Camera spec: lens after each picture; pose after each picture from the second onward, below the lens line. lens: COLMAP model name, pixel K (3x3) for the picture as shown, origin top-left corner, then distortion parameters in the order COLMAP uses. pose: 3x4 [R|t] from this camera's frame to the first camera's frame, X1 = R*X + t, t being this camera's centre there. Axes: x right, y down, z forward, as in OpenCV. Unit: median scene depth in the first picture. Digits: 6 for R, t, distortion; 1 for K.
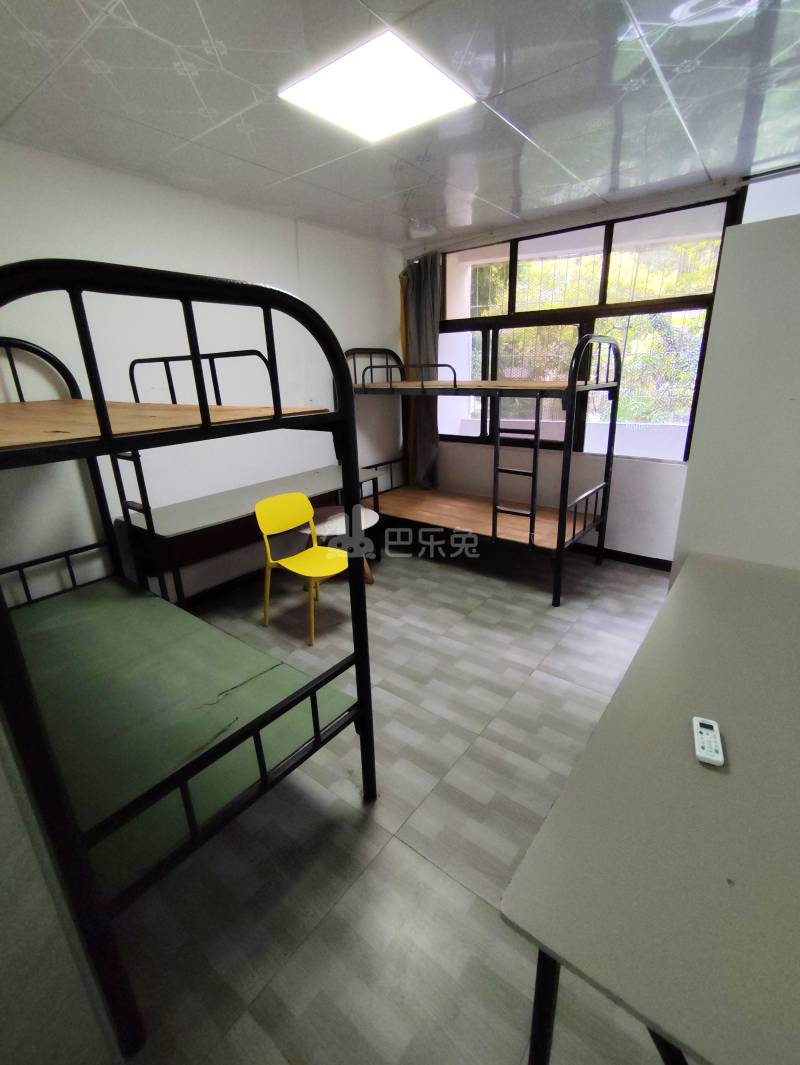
lens RADIAL K [[483.1, 0, 403.3], [0, 483.1, 531.8], [0, 0, 1]] dist [0.001644, 0.000262]
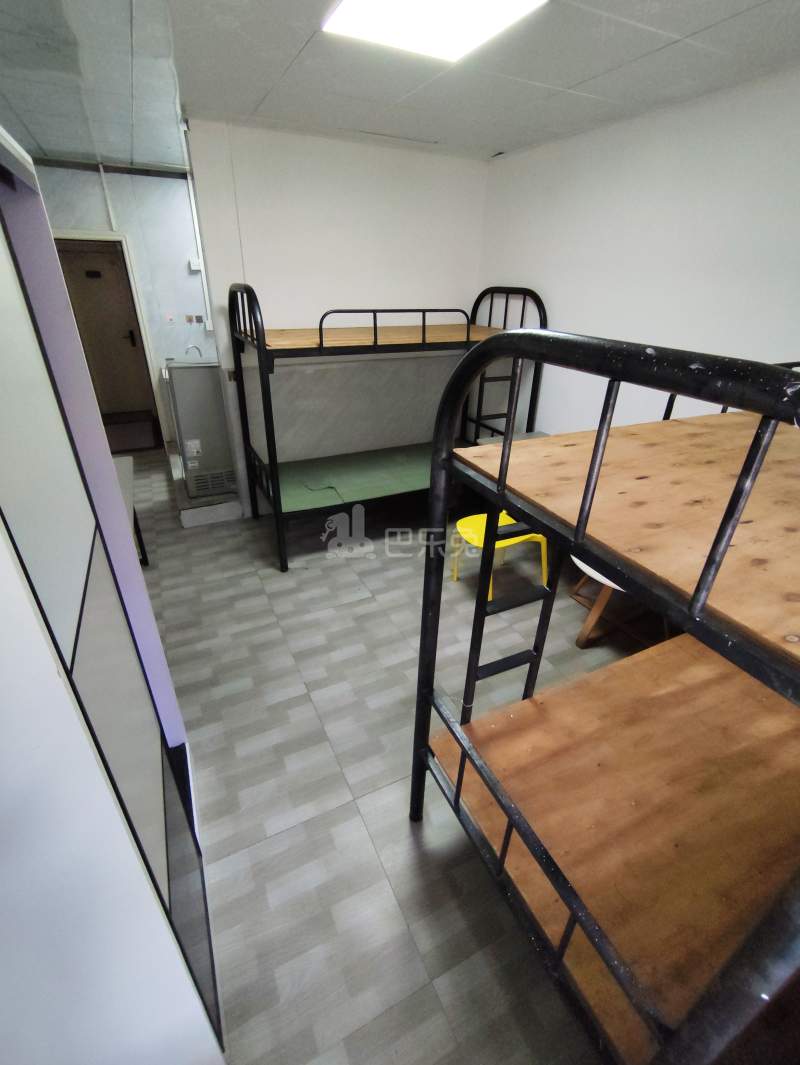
lens RADIAL K [[483.1, 0, 401.1], [0, 483.1, 533.0], [0, 0, 1]] dist [0.001644, 0.000262]
pose [[-0.434512, 0.436941, -0.787580, 0.887546], [-0.301909, 0.753191, 0.584427, -0.590663], [0.848558, 0.491717, -0.195354, 1.342522]]
